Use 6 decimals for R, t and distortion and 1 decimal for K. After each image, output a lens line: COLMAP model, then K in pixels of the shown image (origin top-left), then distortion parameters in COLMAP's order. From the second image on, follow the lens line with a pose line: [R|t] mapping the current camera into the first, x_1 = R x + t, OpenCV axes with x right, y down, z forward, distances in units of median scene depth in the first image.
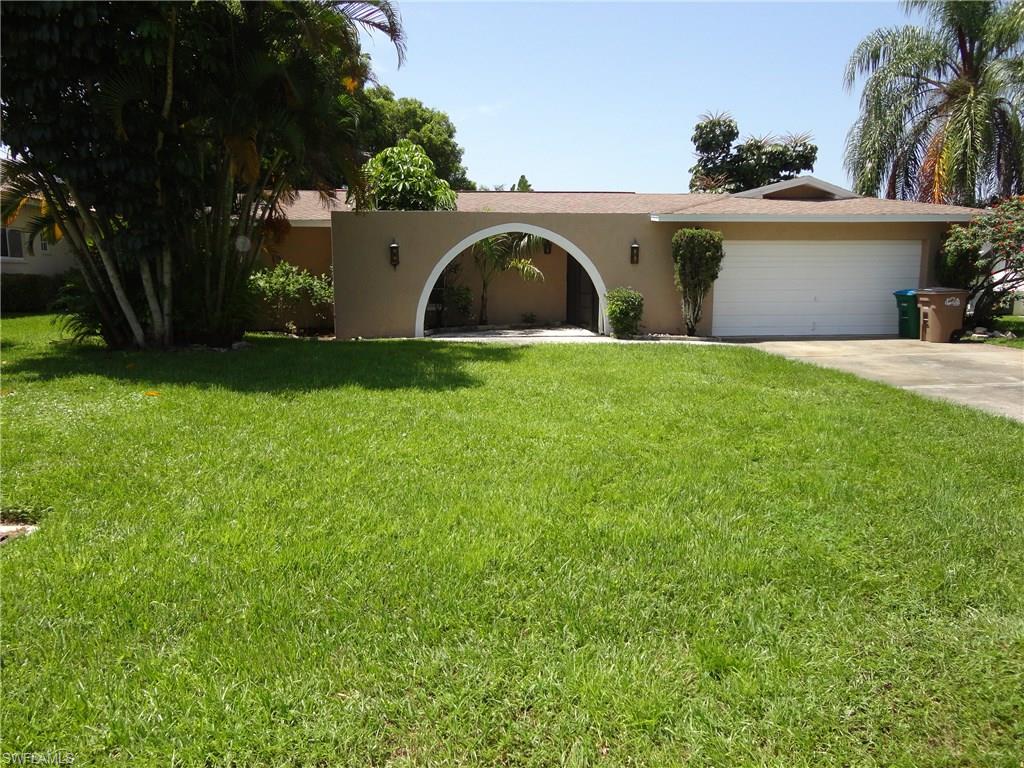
lens RADIAL K [[743.5, 0, 512.0], [0, 743.5, 384.0], [0, 0, 1]] dist [-0.002700, 0.005135]
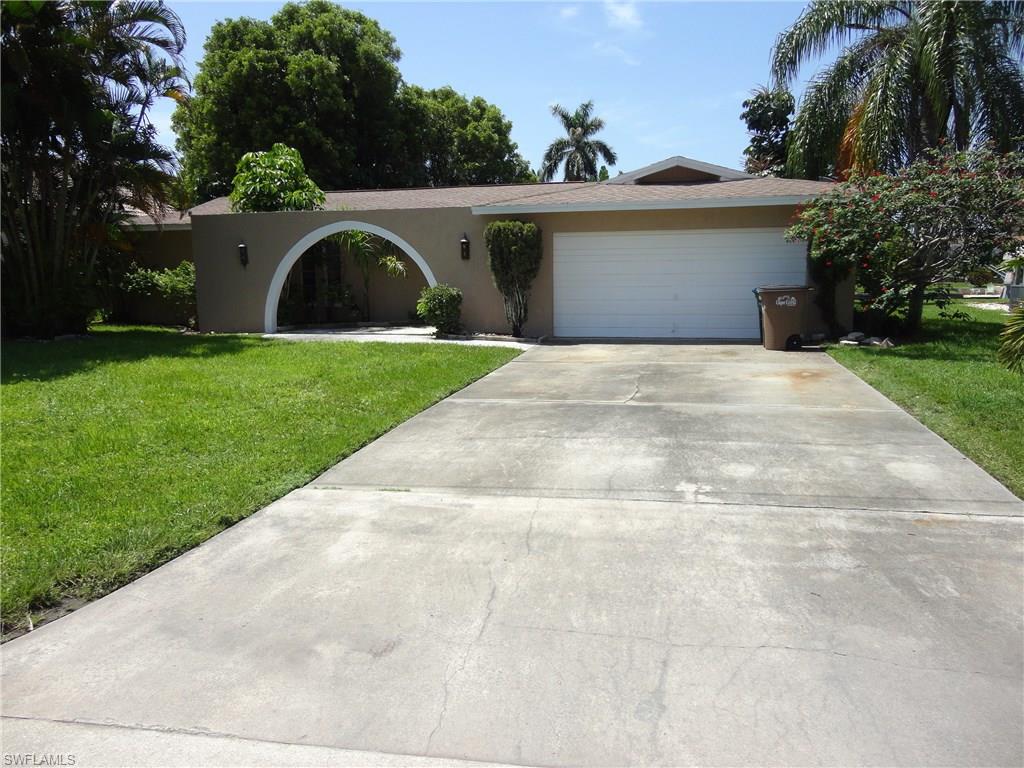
lens RADIAL K [[743.5, 0, 512.0], [0, 743.5, 384.0], [0, 0, 1]] dist [-0.002700, 0.005135]
pose [[0.952855, 0.036046, -0.301278, 0.519530], [-0.033400, 0.999345, 0.013929, -0.017619], [0.301583, -0.003209, 0.953434, 0.107088]]
